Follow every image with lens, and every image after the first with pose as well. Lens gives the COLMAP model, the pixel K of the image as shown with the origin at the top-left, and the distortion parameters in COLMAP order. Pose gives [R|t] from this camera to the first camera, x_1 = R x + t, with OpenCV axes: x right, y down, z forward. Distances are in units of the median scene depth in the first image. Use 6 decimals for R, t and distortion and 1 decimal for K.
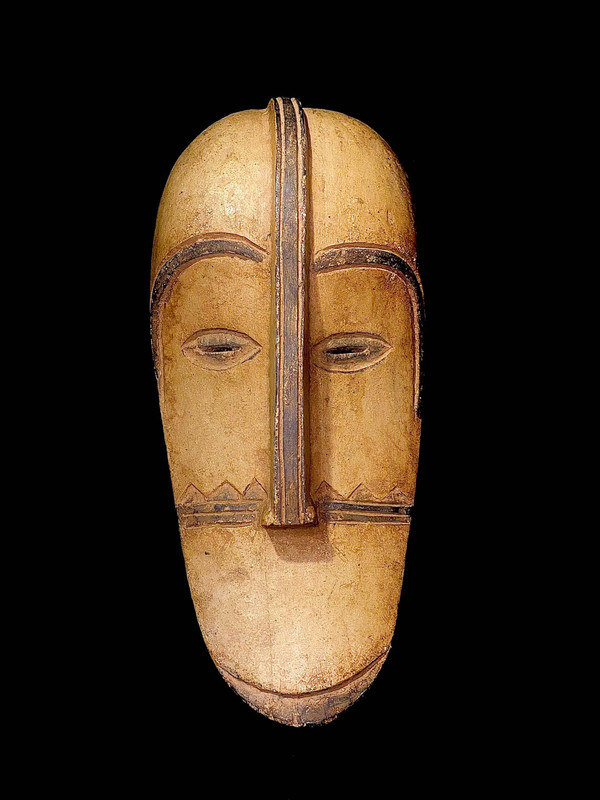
lens RADIAL K [[629.0, 0, 303.1], [0, 629.0, 399.2], [0, 0, 1]] dist [-0.000808, -0.053318]
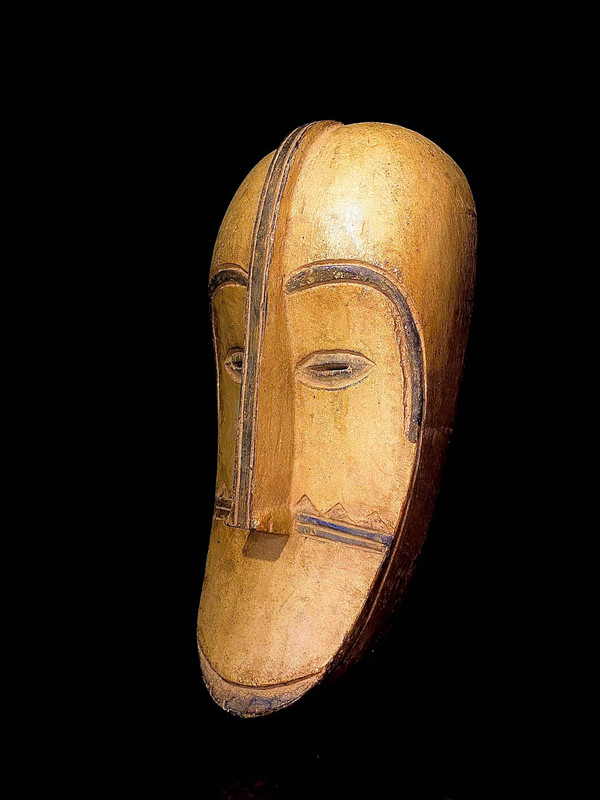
lens RADIAL K [[629.0, 0, 293.8], [0, 629.0, 406.5], [0, 0, 1]] dist [-0.000808, -0.053318]
pose [[0.766233, 0.052381, -0.640424, 0.677604], [-0.050528, 0.998497, 0.021214, -0.034679], [0.640573, 0.016105, 0.767729, 0.199847]]
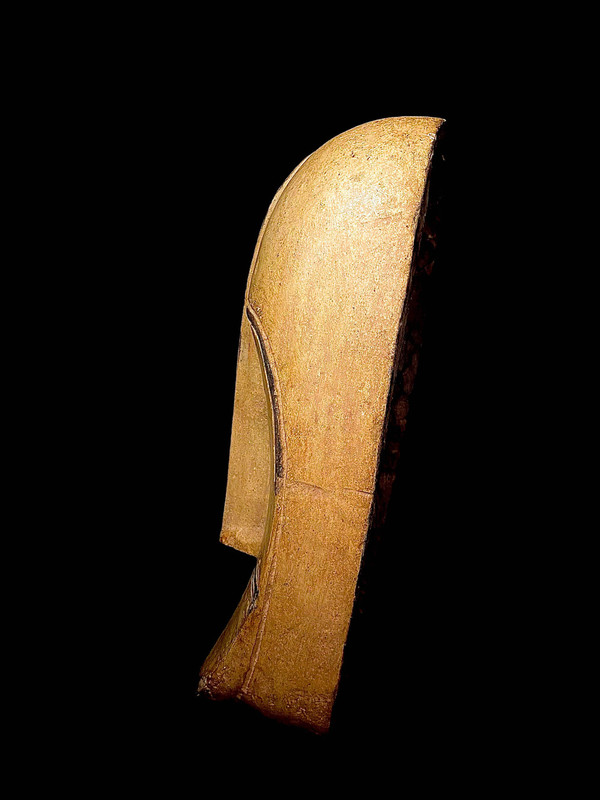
lens RADIAL K [[629.0, 0, 301.4], [0, 629.0, 400.6], [0, 0, 1]] dist [-0.000808, -0.053318]
pose [[-0.248643, 0.088788, -0.964517, 1.036931], [-0.076105, 0.990920, 0.110837, -0.200884], [0.965601, 0.100963, -0.239629, 1.302646]]
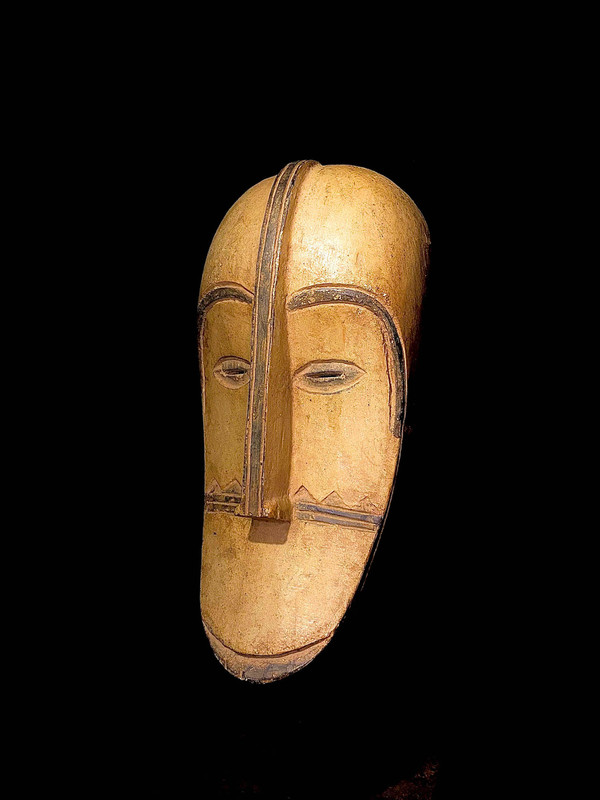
lens RADIAL K [[629.0, 0, 301.0], [0, 629.0, 398.9], [0, 0, 1]] dist [-0.000808, -0.053318]
pose [[0.890712, 0.033760, -0.453314, 0.566200], [-0.042019, 0.999083, -0.008157, -0.022529], [0.452623, 0.026314, 0.891314, -0.056714]]
